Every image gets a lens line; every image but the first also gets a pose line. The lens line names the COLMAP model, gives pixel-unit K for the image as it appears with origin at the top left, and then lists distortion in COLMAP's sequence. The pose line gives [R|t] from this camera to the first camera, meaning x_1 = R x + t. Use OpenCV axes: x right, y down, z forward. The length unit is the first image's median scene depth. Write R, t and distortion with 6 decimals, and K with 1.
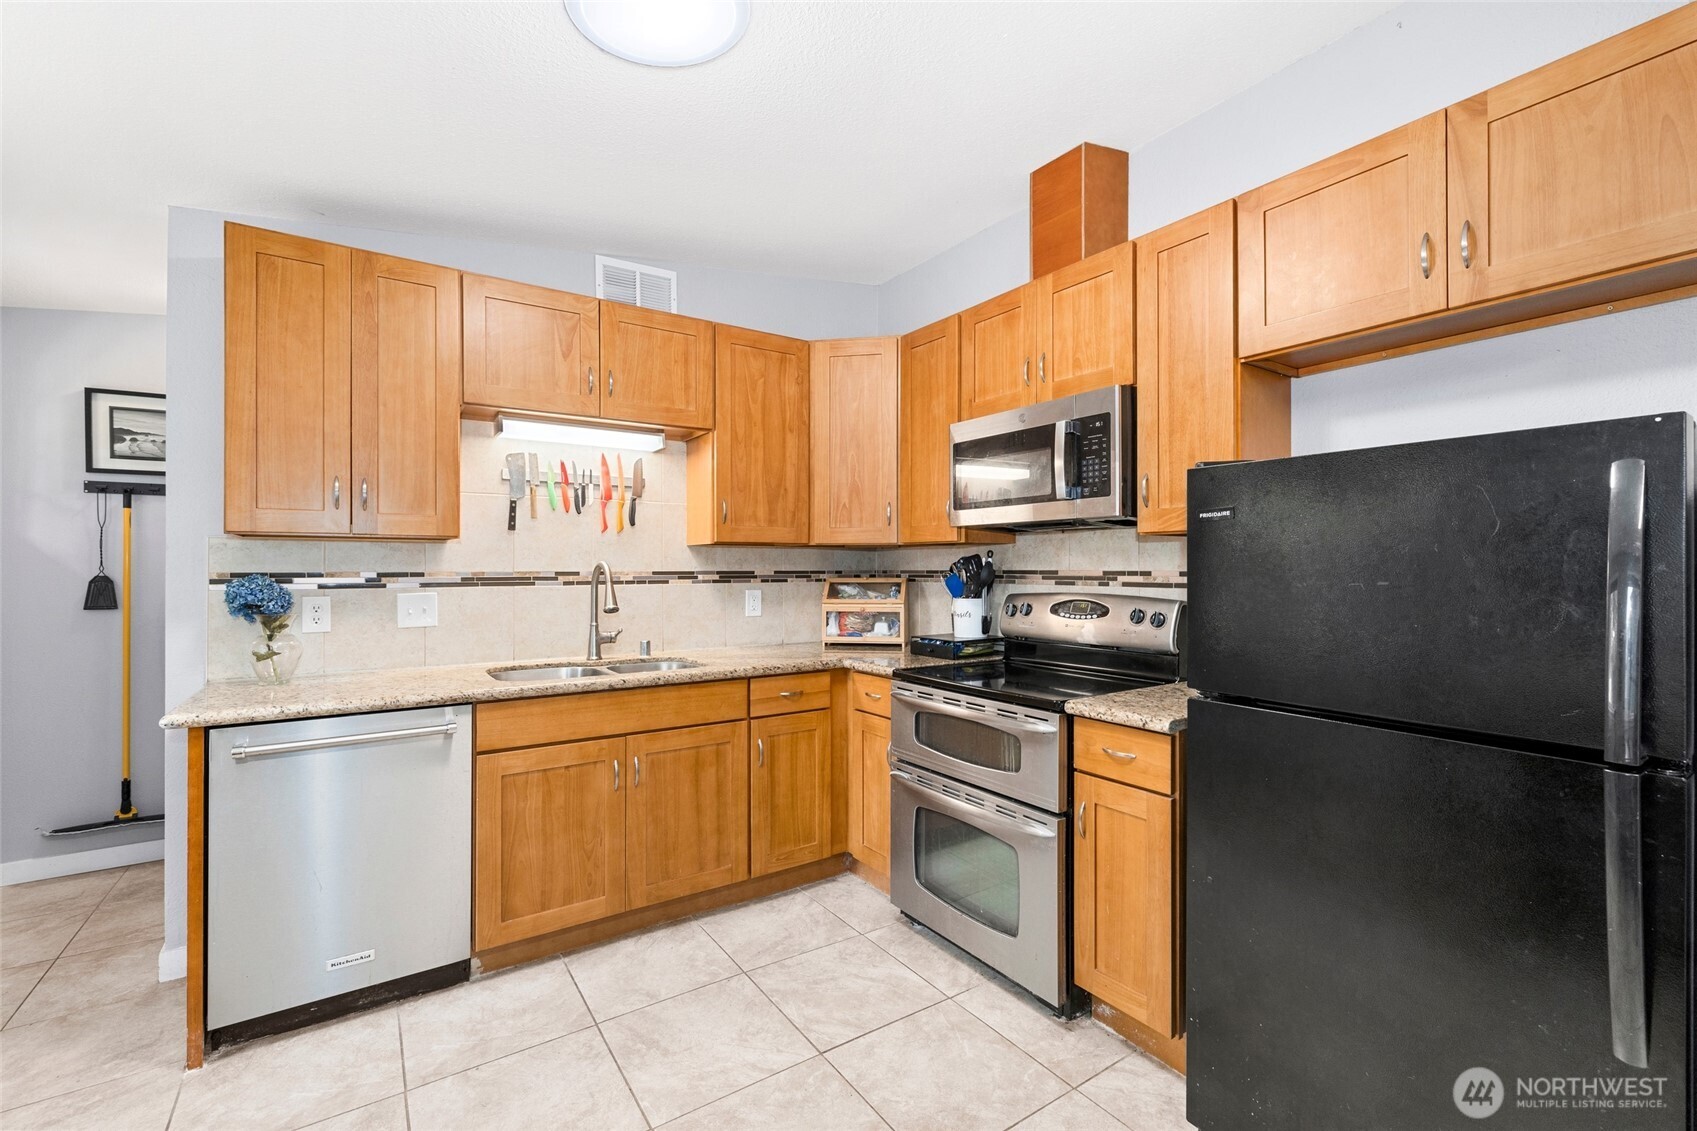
lens RADIAL K [[723.8, 0, 857.1], [0, 723.8, 563.8], [0, 0, 1]] dist [-0.002702, 0.000619]
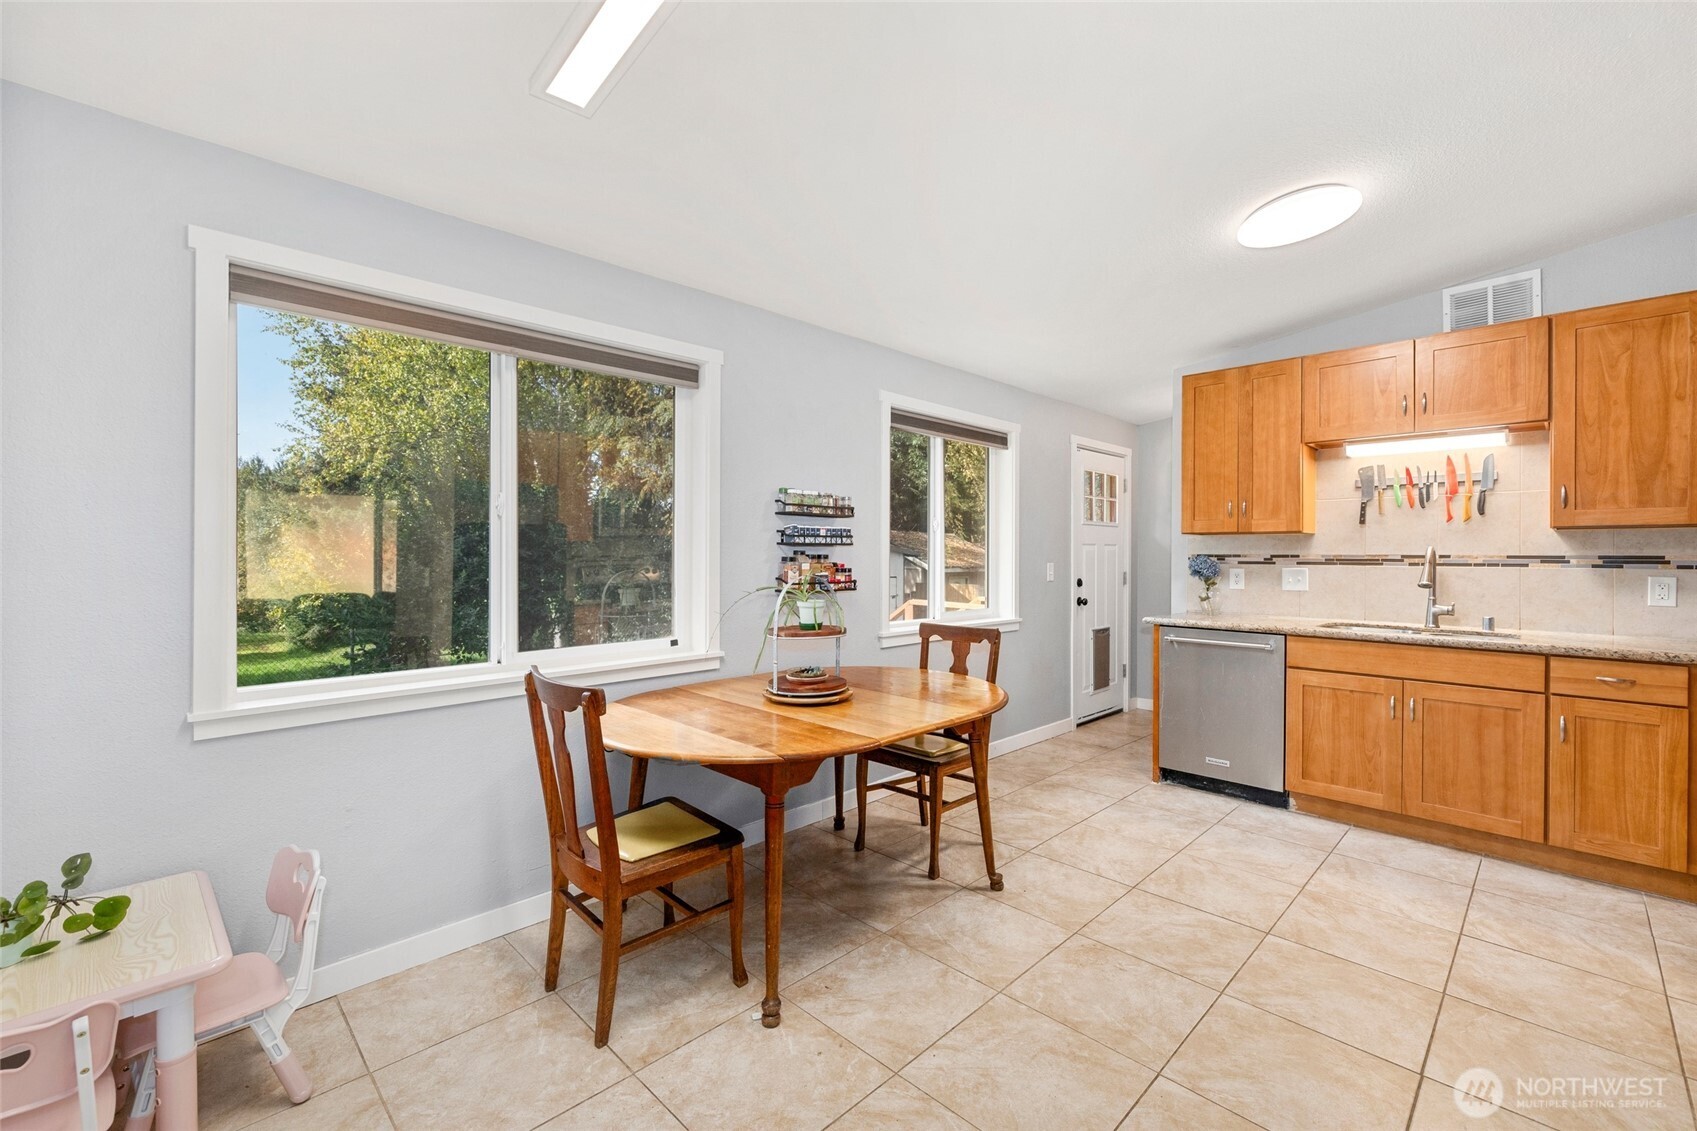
lens RADIAL K [[723.8, 0, 852.3], [0, 723.8, 556.1], [0, 0, 1]] dist [-0.002702, 0.000619]
pose [[0.184014, 0.003113, -0.982919, 0.733863], [-0.001025, 0.999995, 0.002975, 0.011015], [0.982923, 0.000460, 0.184016, -0.204640]]
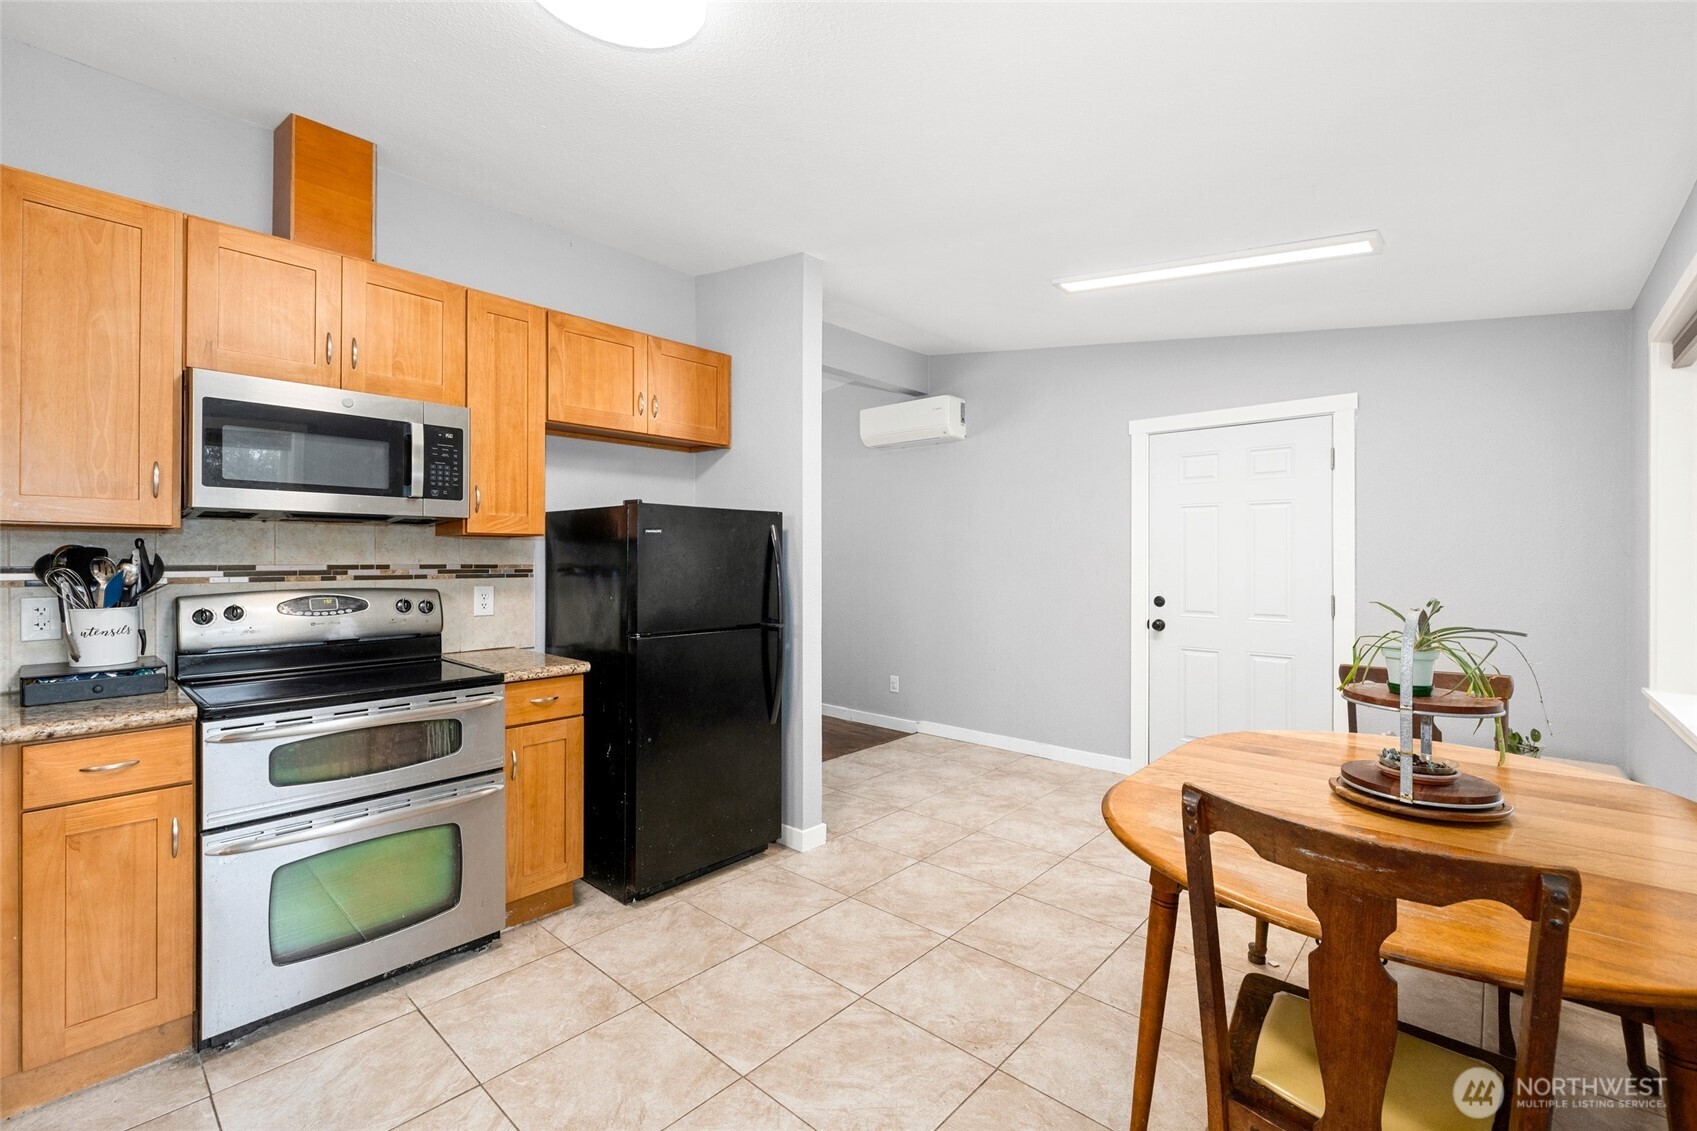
lens RADIAL K [[723.8, 0, 843.8], [0, 723.8, 559.1], [0, 0, 1]] dist [-0.002702, 0.000619]
pose [[-0.224164, -0.002233, 0.974549, -0.786678], [-0.005289, 0.999985, 0.001075, -0.002933], [-0.974537, -0.004913, -0.224173, 0.559576]]
